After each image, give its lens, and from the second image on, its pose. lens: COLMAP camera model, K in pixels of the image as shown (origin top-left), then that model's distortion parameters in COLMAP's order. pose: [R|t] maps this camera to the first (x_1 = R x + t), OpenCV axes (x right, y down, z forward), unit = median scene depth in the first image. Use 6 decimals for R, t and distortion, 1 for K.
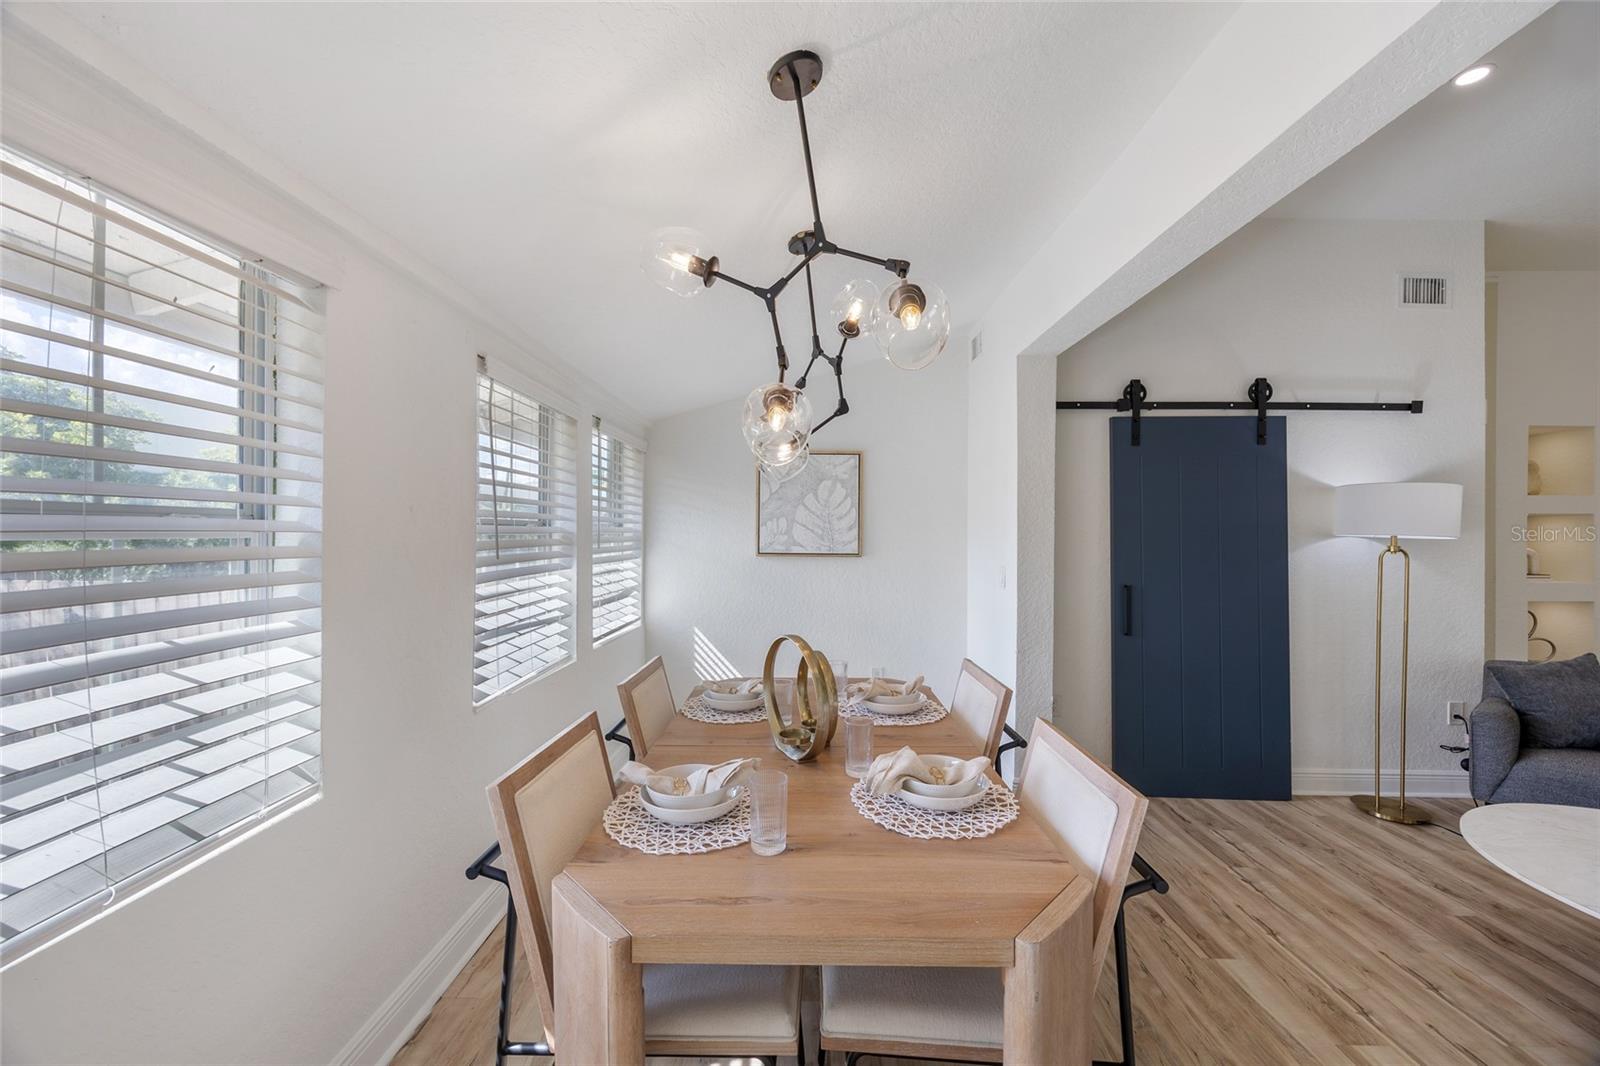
lens RADIAL K [[621.4, 0, 805.7], [0, 621.4, 533.3], [0, 0, 1]] dist [0.000203, -0.000128]
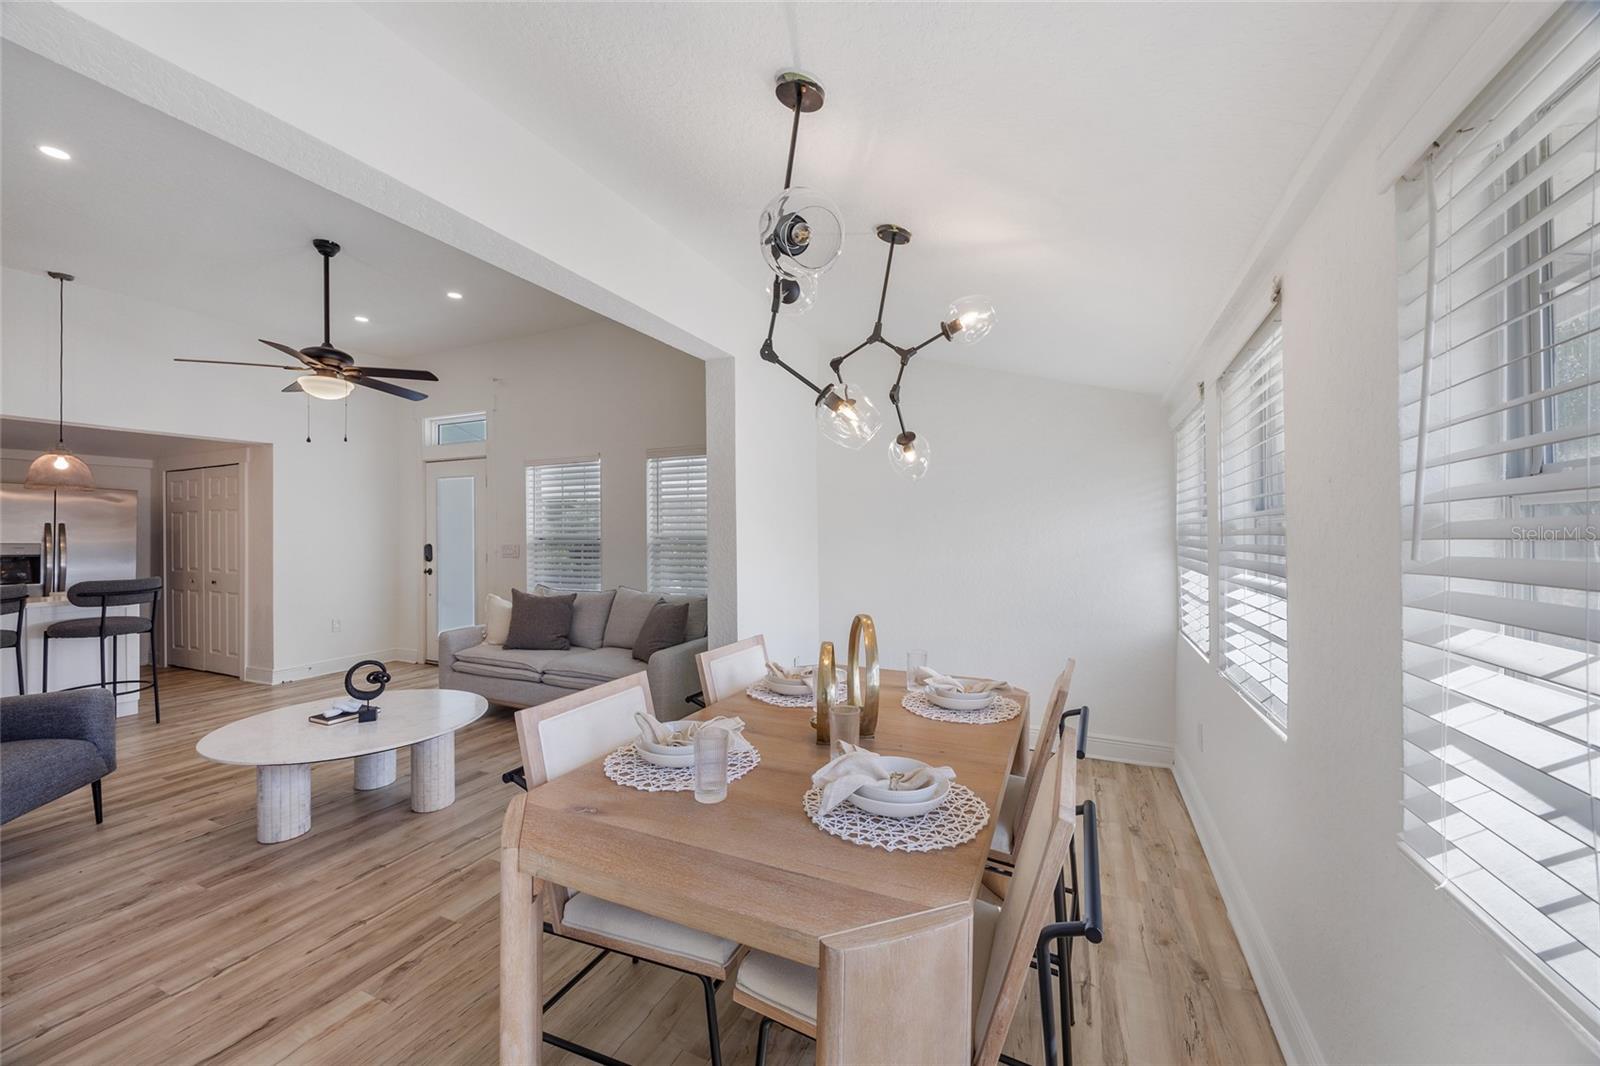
lens RADIAL K [[621.4, 0, 805.7], [0, 621.4, 533.3], [0, 0, 1]] dist [0.000203, -0.000128]
pose [[-0.913235, -0.006221, 0.407385, -0.239164], [-0.001139, 0.999919, 0.012715, 0.015320], [-0.407431, 0.011148, -0.913168, 1.351464]]
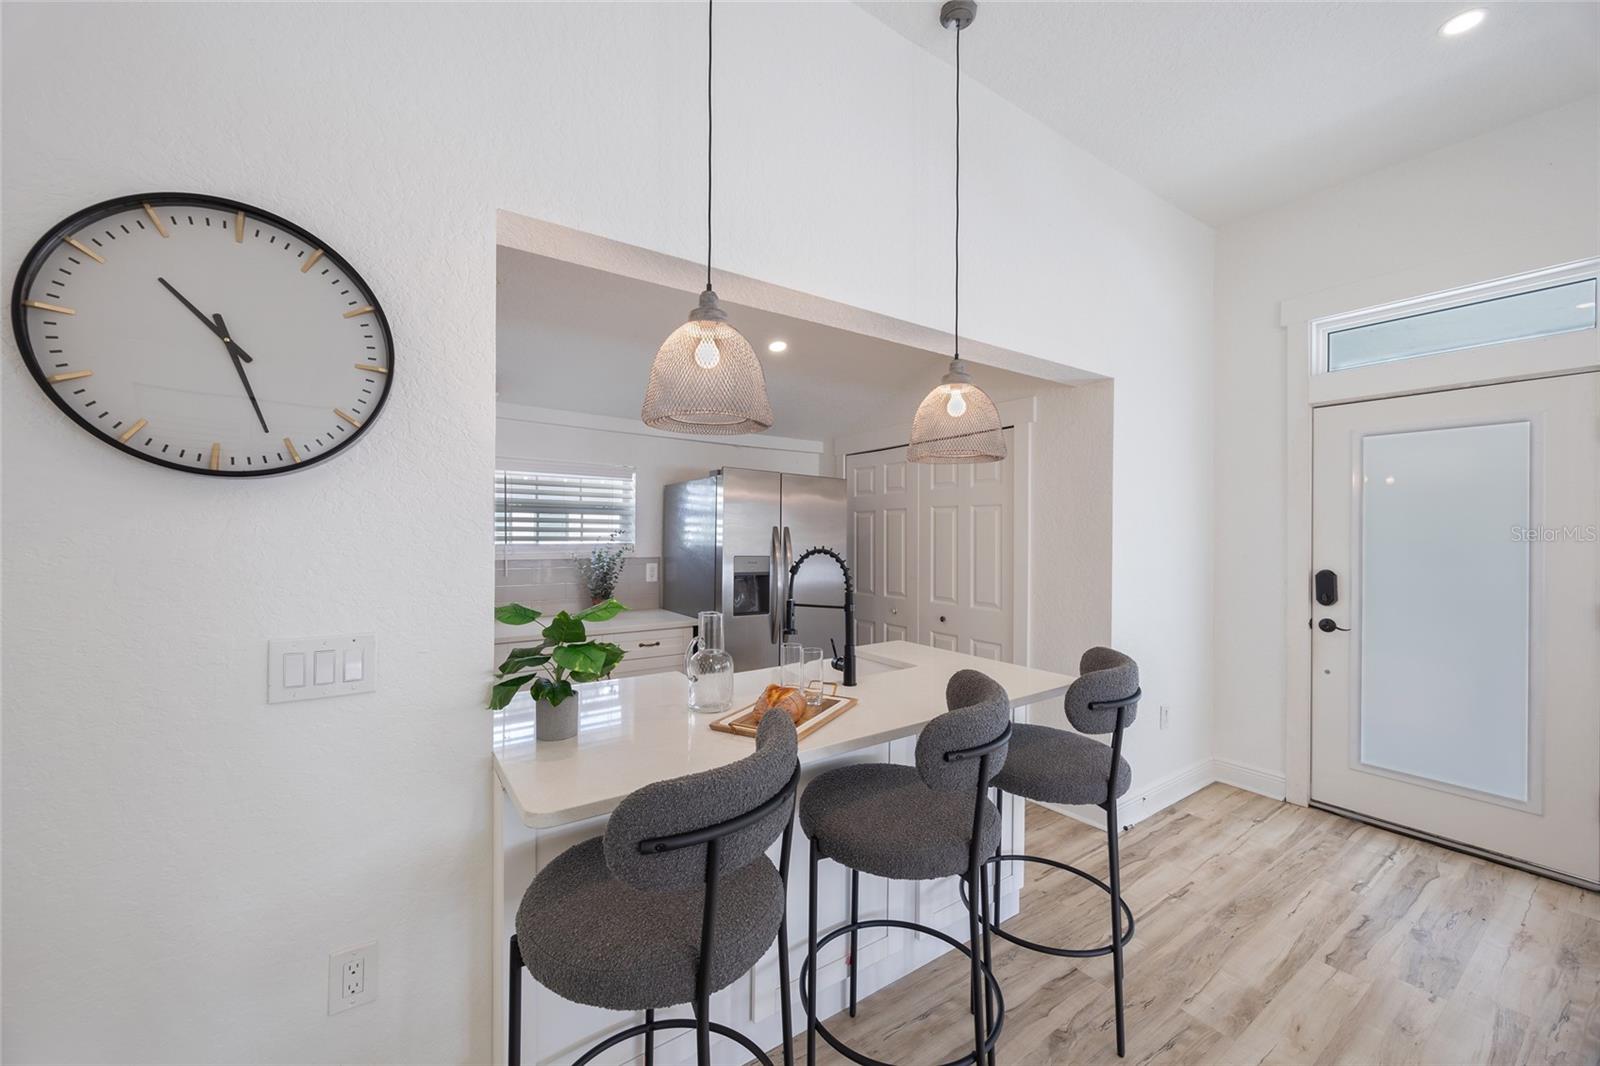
lens RADIAL K [[621.4, 0, 805.7], [0, 621.4, 533.3], [0, 0, 1]] dist [0.000203, -0.000128]
pose [[-0.590791, -0.013943, 0.806704, 1.688514], [-0.006717, 0.999901, 0.012363, 0.010018], [-0.806797, 0.001885, -0.590826, 1.270089]]
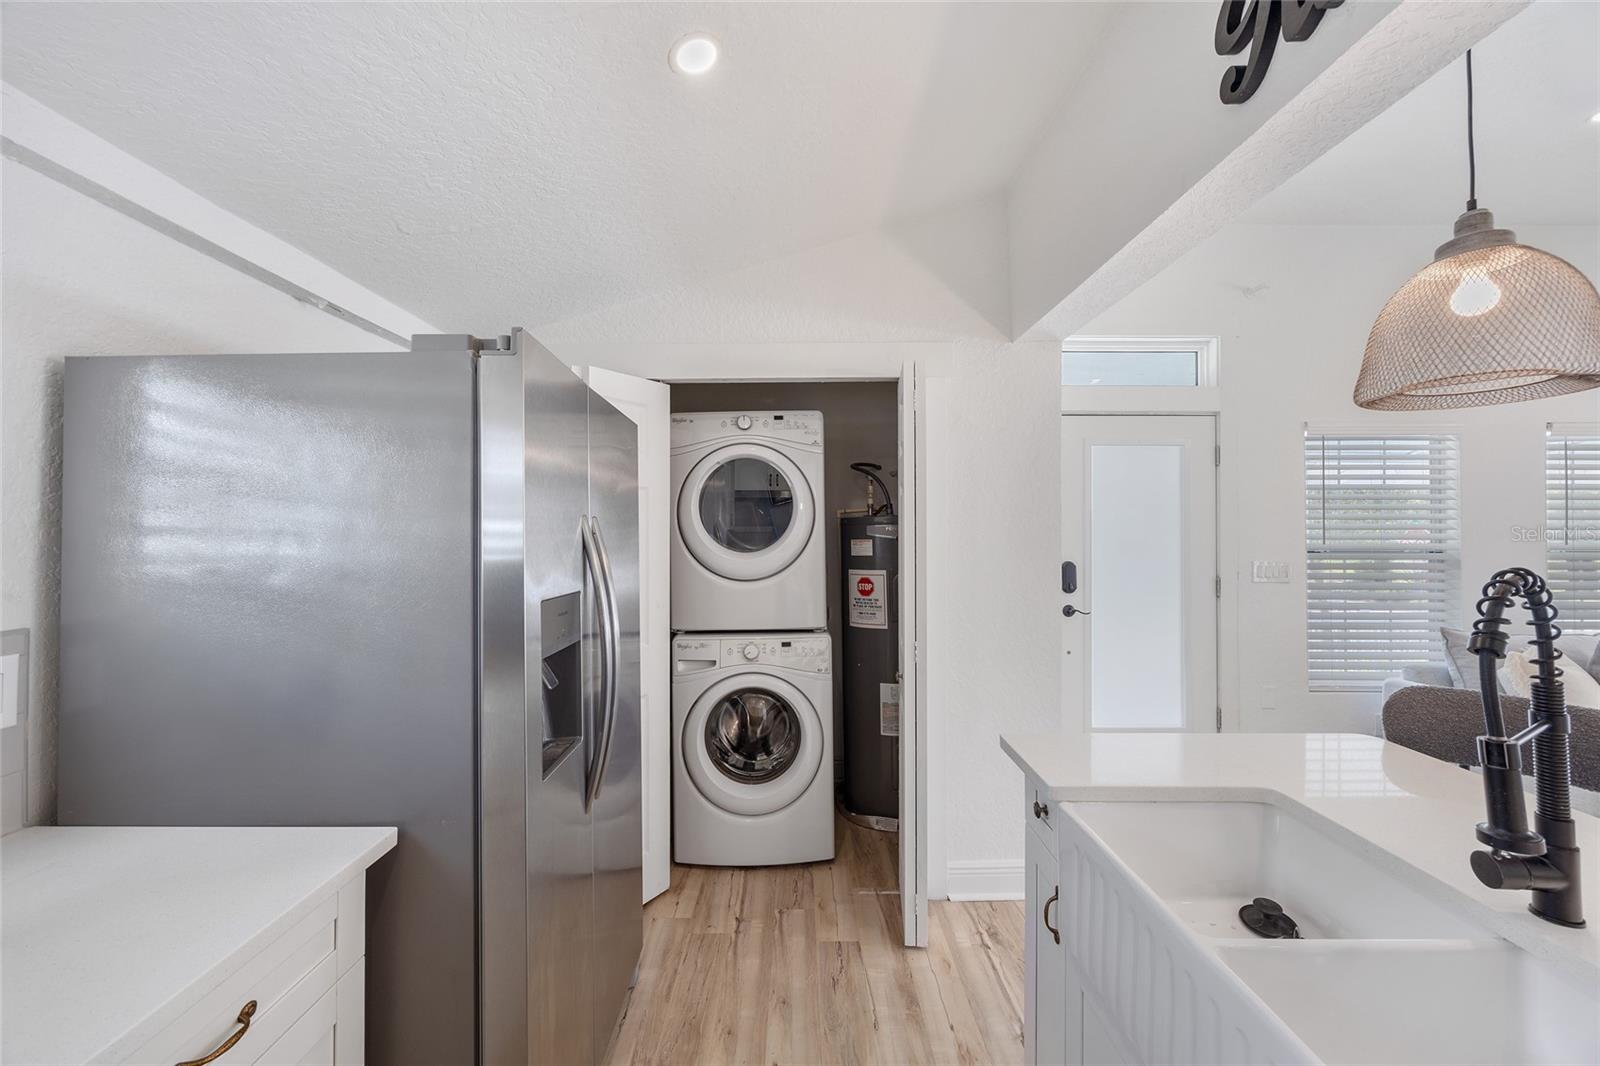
lens RADIAL K [[621.4, 0, 805.7], [0, 621.4, 533.3], [0, 0, 1]] dist [0.000203, -0.000128]
pose [[-0.999089, -0.006954, -0.042111, 2.680263], [-0.007236, 0.999952, 0.006536, 0.022747], [0.042064, 0.006835, -0.999092, 1.071489]]
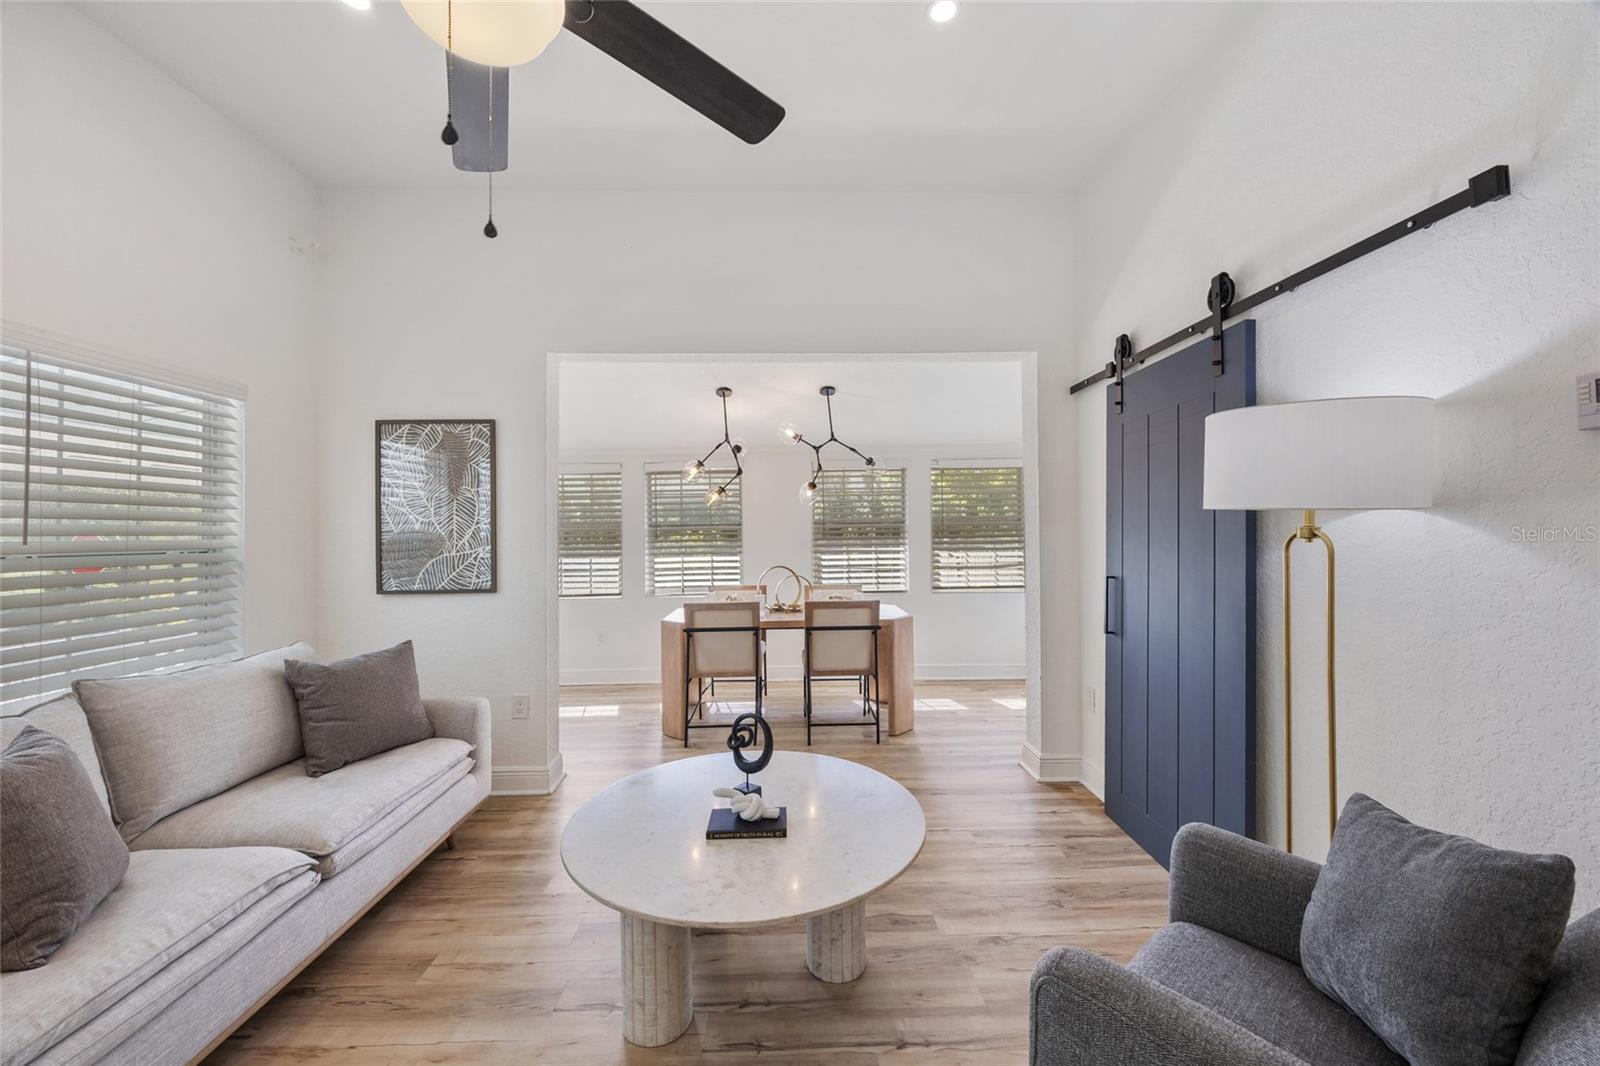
lens RADIAL K [[616.5, 0, 794.1], [0, 616.5, 522.5], [0, 0, 1]] dist [0.000241, 0.000016]
pose [[0.034522, -0.024020, -0.999115, 1.759983], [0.003267, 0.999709, -0.023921, 0.036342], [0.999399, -0.002439, 0.034590, 0.672848]]
